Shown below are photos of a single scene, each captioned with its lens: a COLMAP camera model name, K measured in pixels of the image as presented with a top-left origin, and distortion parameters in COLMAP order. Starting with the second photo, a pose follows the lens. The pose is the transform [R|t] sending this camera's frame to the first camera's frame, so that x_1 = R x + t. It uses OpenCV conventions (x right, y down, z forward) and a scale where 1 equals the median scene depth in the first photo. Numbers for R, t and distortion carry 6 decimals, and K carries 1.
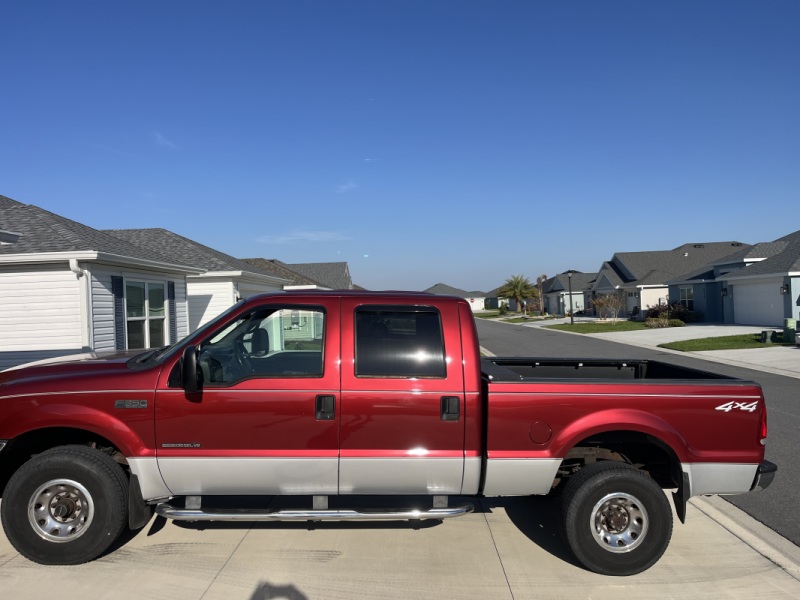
lens RADIAL K [[578.9, 0, 400.0], [0, 578.9, 300.0], [0, 0, 1]] dist [0.066222, -0.107624]
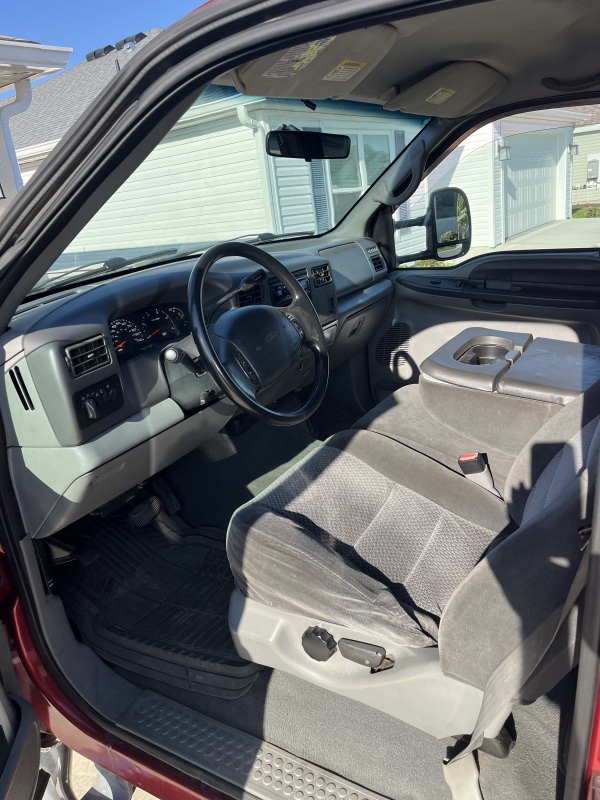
lens RADIAL K [[578.9, 0, 300.0], [0, 578.9, 400.0], [0, 0, 1]] dist [0.066222, -0.107624]
pose [[0.808329, 0.126722, -0.574931, -0.042513], [0.099550, 0.933077, 0.345625, 0.020504], [0.580254, -0.336614, 0.741618, 0.339913]]
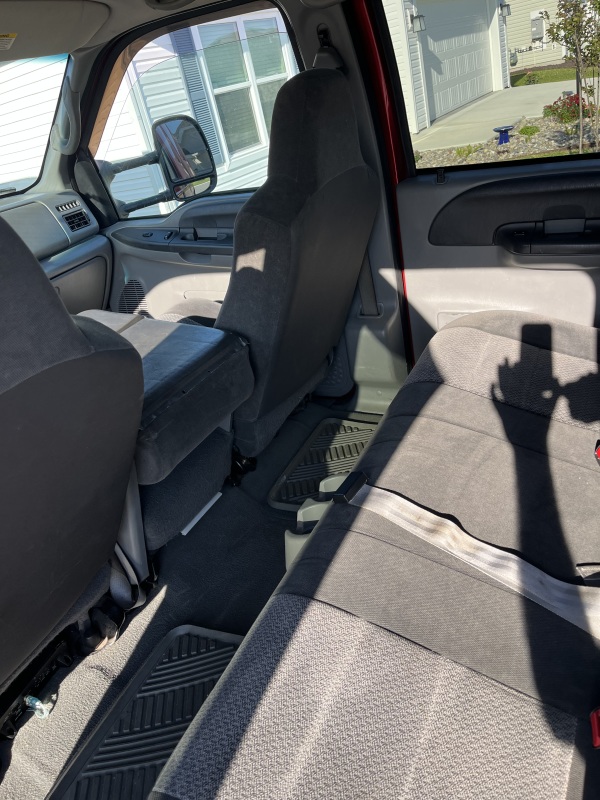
lens RADIAL K [[578.9, 0, 300.0], [0, 578.9, 400.0], [0, 0, 1]] dist [0.066222, -0.107624]
pose [[0.835531, 0.122071, -0.535711, 0.019864], [0.192924, 0.847746, 0.494072, 0.019623], [0.514459, -0.516164, 0.684768, 0.405428]]
